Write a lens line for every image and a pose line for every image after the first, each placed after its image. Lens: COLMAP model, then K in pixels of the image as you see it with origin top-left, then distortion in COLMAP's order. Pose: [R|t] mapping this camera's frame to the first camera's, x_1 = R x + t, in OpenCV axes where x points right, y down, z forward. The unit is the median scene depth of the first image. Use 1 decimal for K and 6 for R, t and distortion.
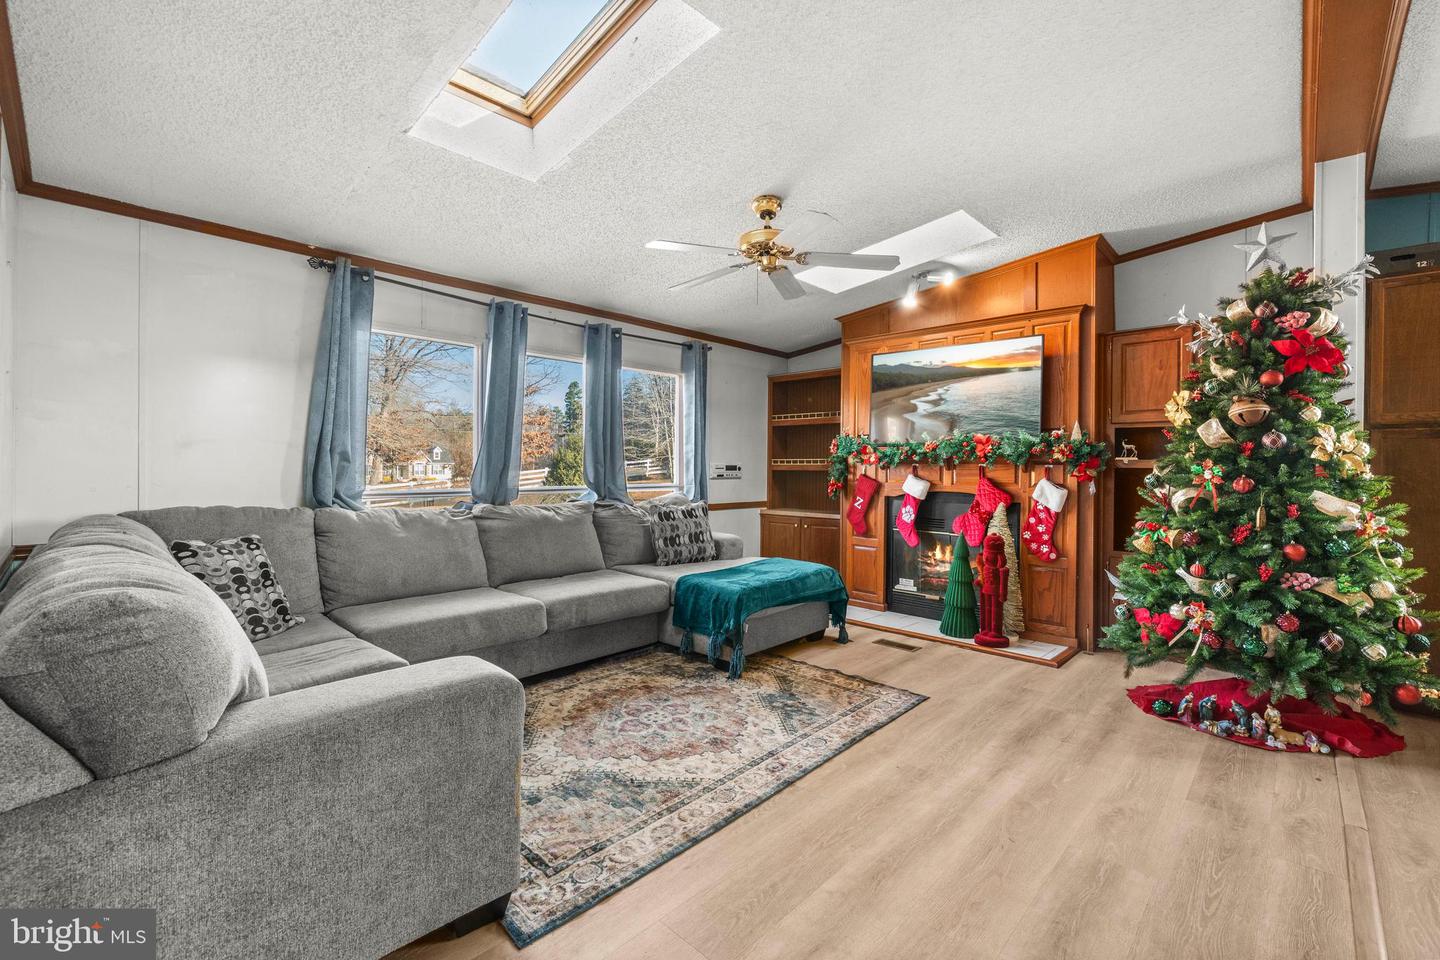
lens RADIAL K [[601.2, 0, 734.5], [0, 601.2, 468.2], [0, 0, 1]] dist [0.000472, -0.000261]
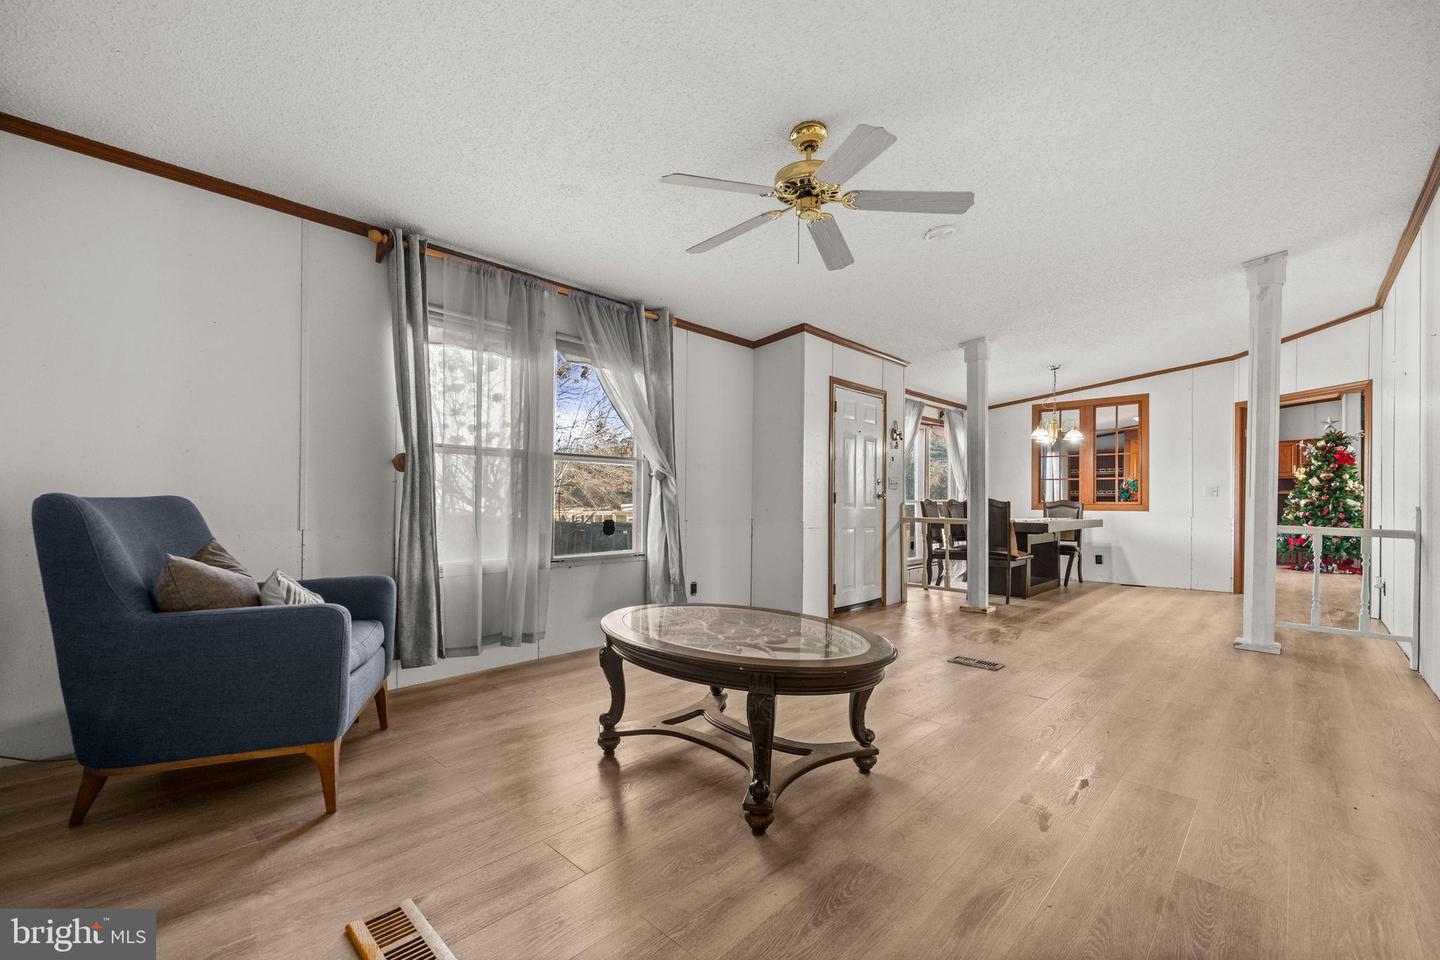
lens RADIAL K [[590.8, 0, 740.2], [0, 590.8, 502.9], [0, 0, 1]] dist [0.000313, -0.000001]
pose [[0.999998, -0.001394, 0.001267, -2.367267], [0.001400, 0.999990, -0.004347, 0.066193], [-0.001261, 0.004348, 0.999990, -2.240953]]
